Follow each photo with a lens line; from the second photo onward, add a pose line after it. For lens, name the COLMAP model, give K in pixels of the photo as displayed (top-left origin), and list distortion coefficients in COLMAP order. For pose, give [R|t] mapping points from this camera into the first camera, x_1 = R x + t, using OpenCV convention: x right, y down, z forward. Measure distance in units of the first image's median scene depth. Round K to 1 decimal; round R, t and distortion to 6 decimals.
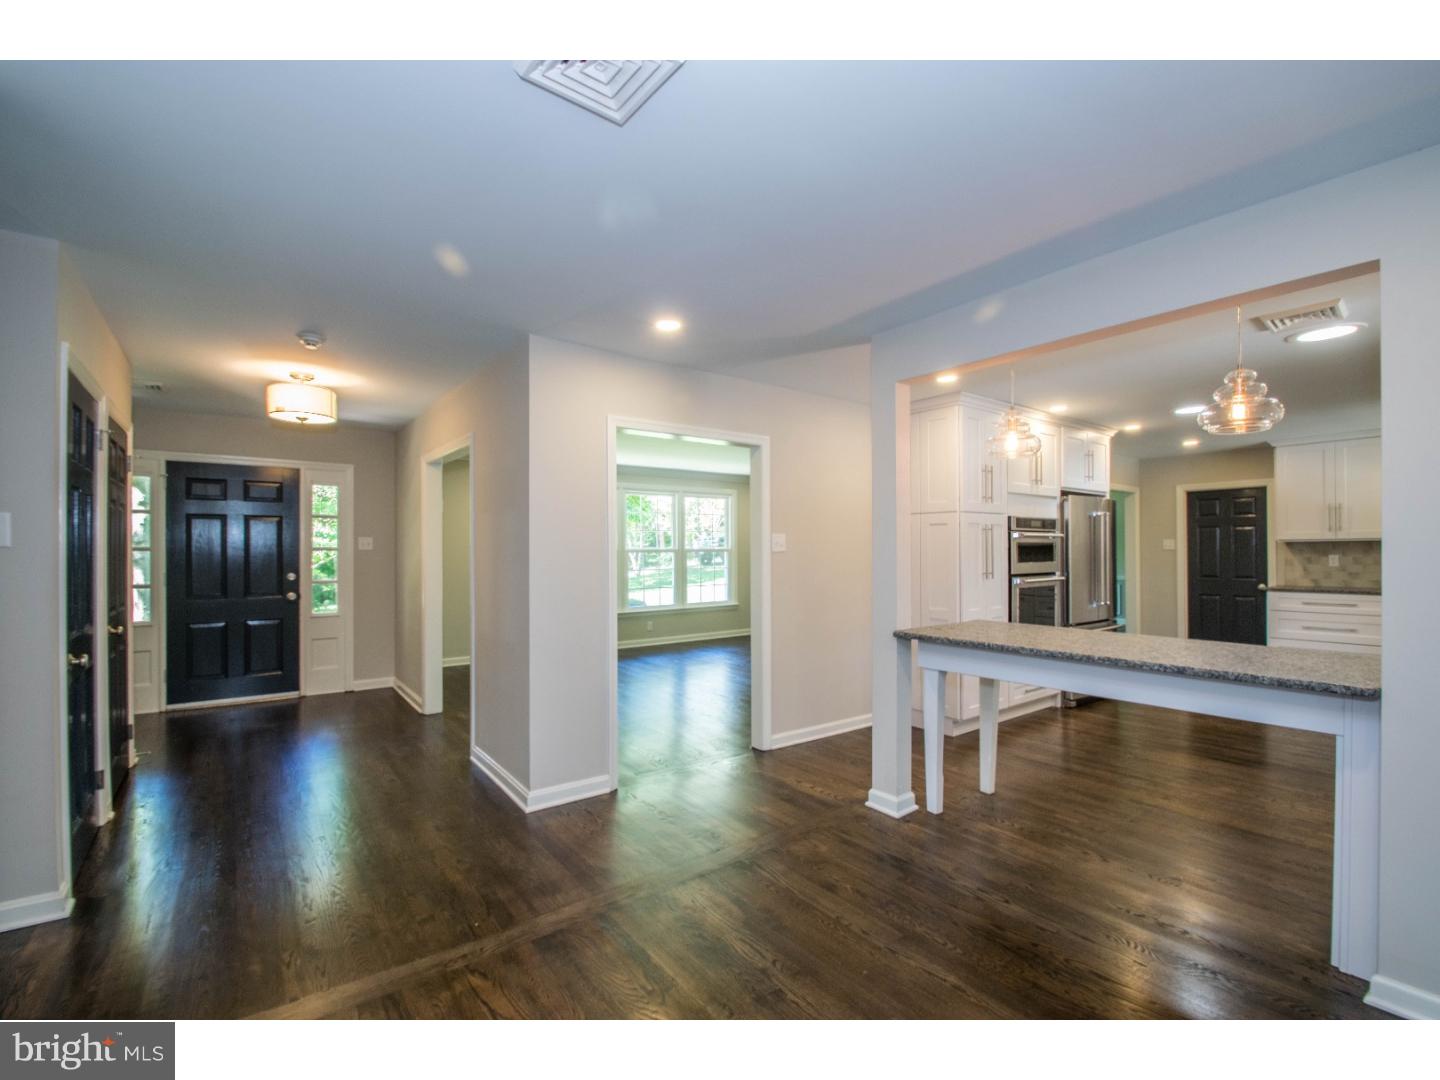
lens RADIAL K [[629.3, 0, 713.7], [0, 629.3, 549.4], [0, 0, 1]] dist [0.015833, -0.020022]
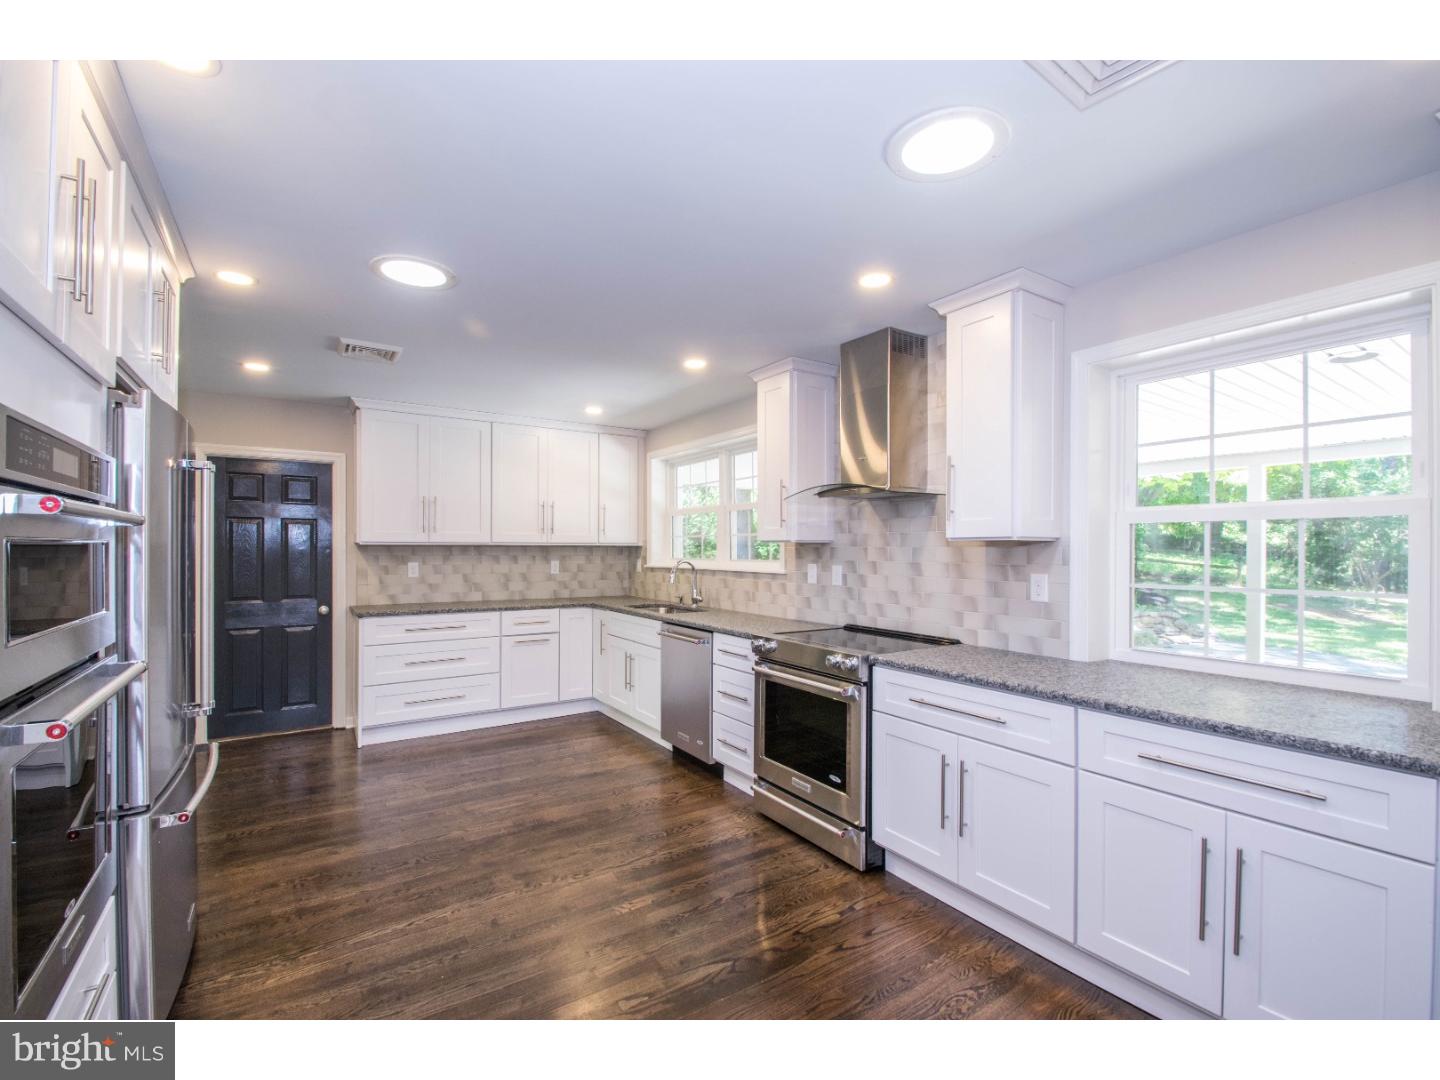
lens RADIAL K [[629.3, 0, 713.7], [0, 629.3, 549.4], [0, 0, 1]] dist [0.015833, -0.020022]
pose [[0.054089, 0.006296, 0.998516, 0.278628], [-0.008209, 0.999949, -0.005861, -0.007343], [-0.998502, -0.007880, 0.054137, 0.723547]]
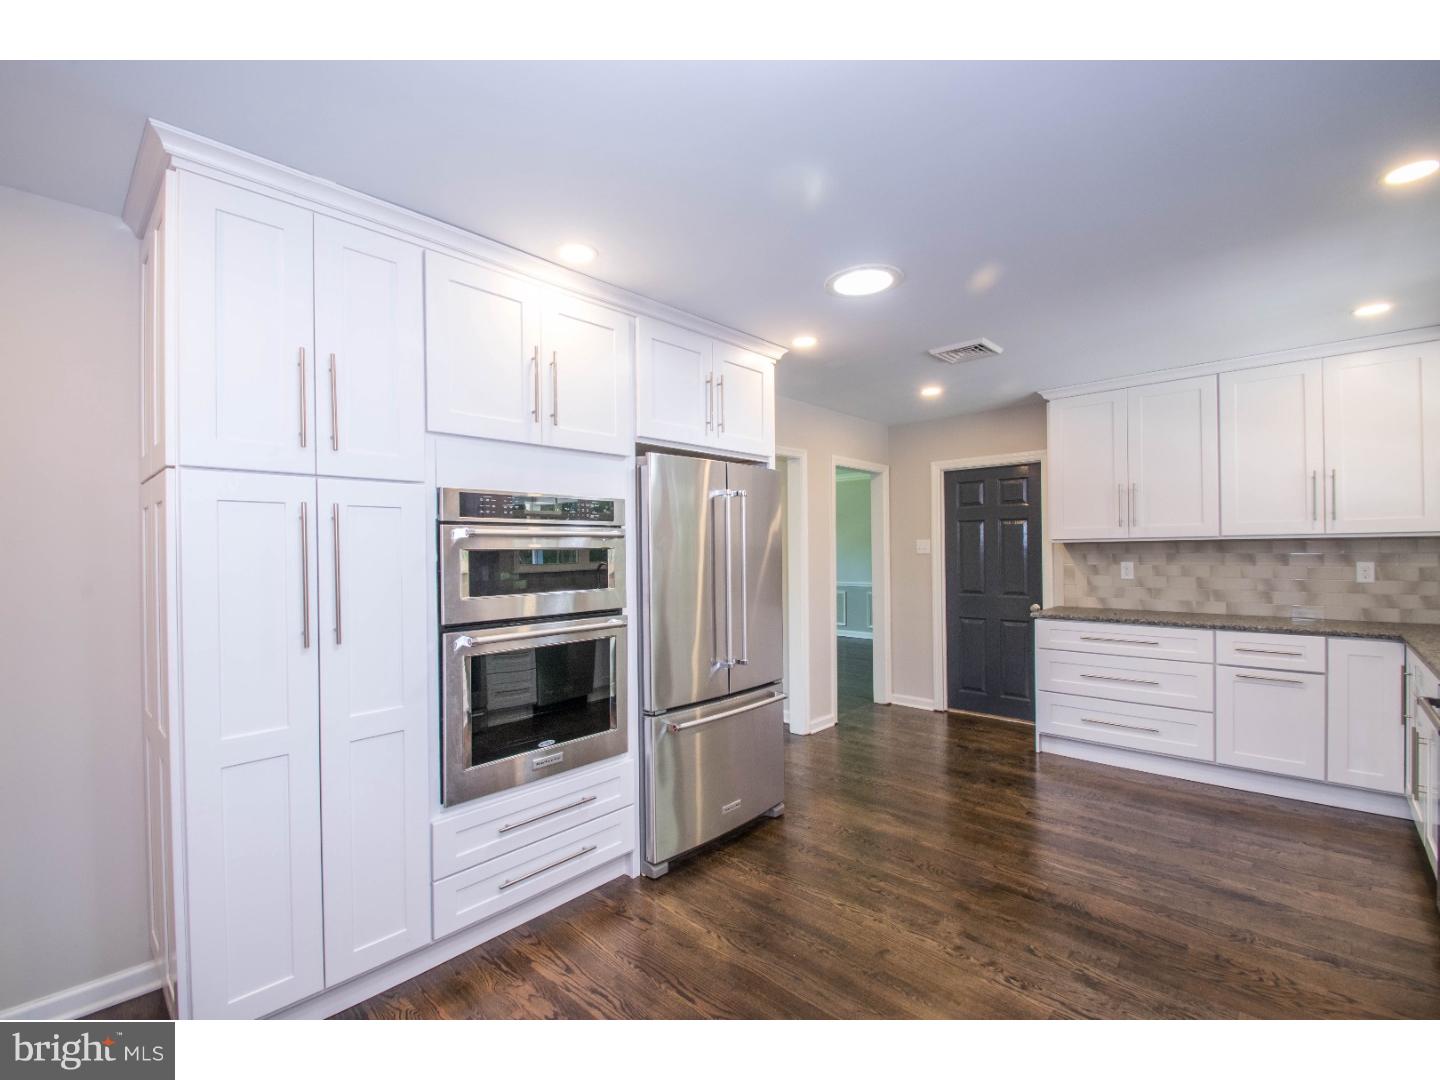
lens RADIAL K [[629.3, 0, 713.7], [0, 629.3, 549.4], [0, 0, 1]] dist [0.015833, -0.020022]
pose [[0.983976, -0.006214, 0.178192, 0.536630], [0.005849, 0.999980, 0.002576, -0.011032], [-0.178205, -0.001493, 0.983992, 0.512919]]
